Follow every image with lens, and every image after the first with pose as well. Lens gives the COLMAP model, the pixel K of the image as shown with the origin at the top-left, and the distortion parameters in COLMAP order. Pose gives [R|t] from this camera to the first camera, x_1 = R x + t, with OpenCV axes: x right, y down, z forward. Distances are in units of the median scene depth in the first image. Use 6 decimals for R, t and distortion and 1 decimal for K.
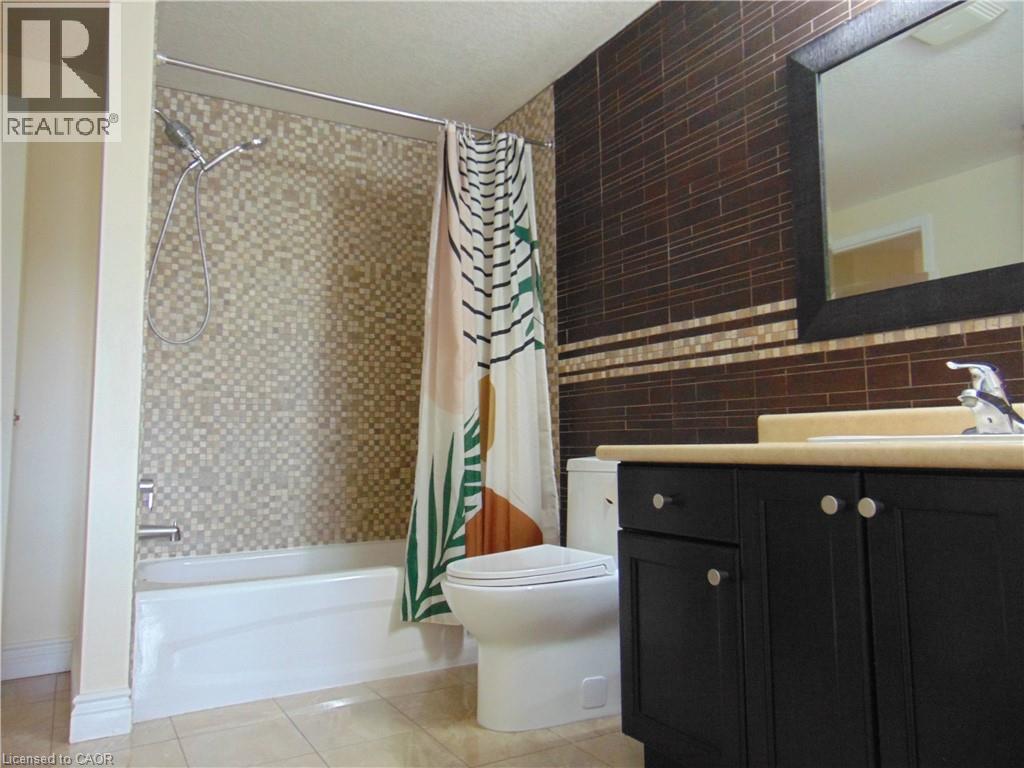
lens RADIAL K [[764.8, 0, 512.1], [0, 764.8, 382.7], [0, 0, 1]] dist [-0.011856, 0.040547]
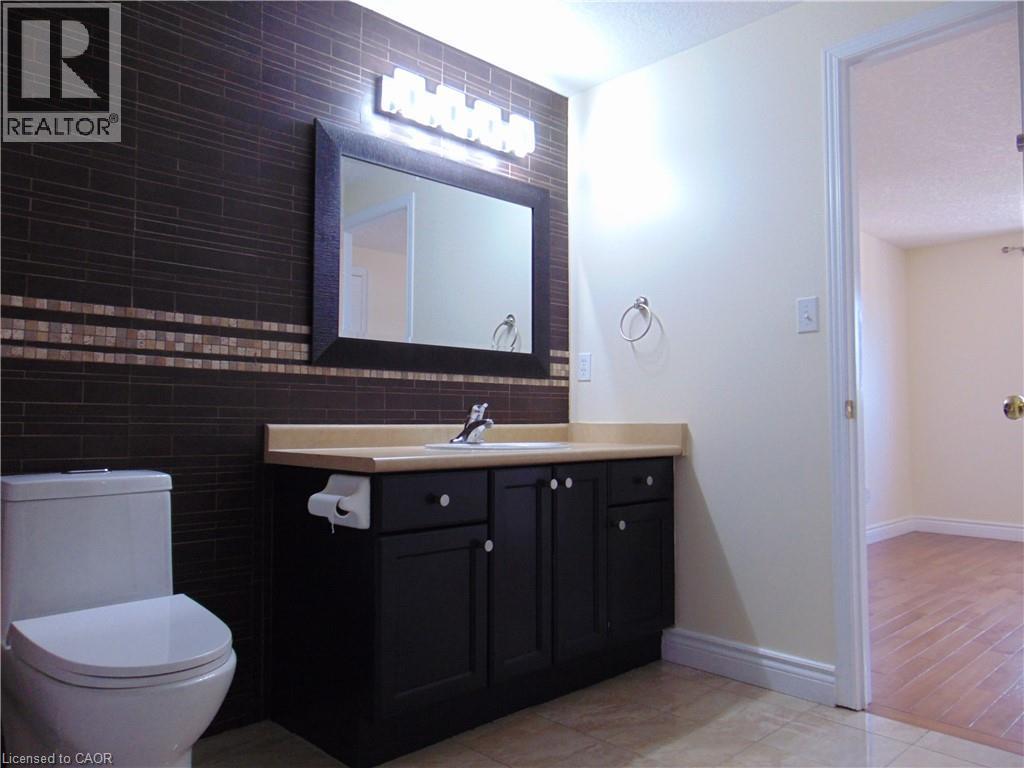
lens RADIAL K [[764.8, 0, 511.9], [0, 764.8, 385.7], [0, 0, 1]] dist [-0.011856, 0.040547]
pose [[-0.241476, 0.054066, 0.968900, -0.757983], [-0.079221, 0.994016, -0.075212, 0.039579], [-0.967168, -0.094919, -0.235748, 0.872033]]
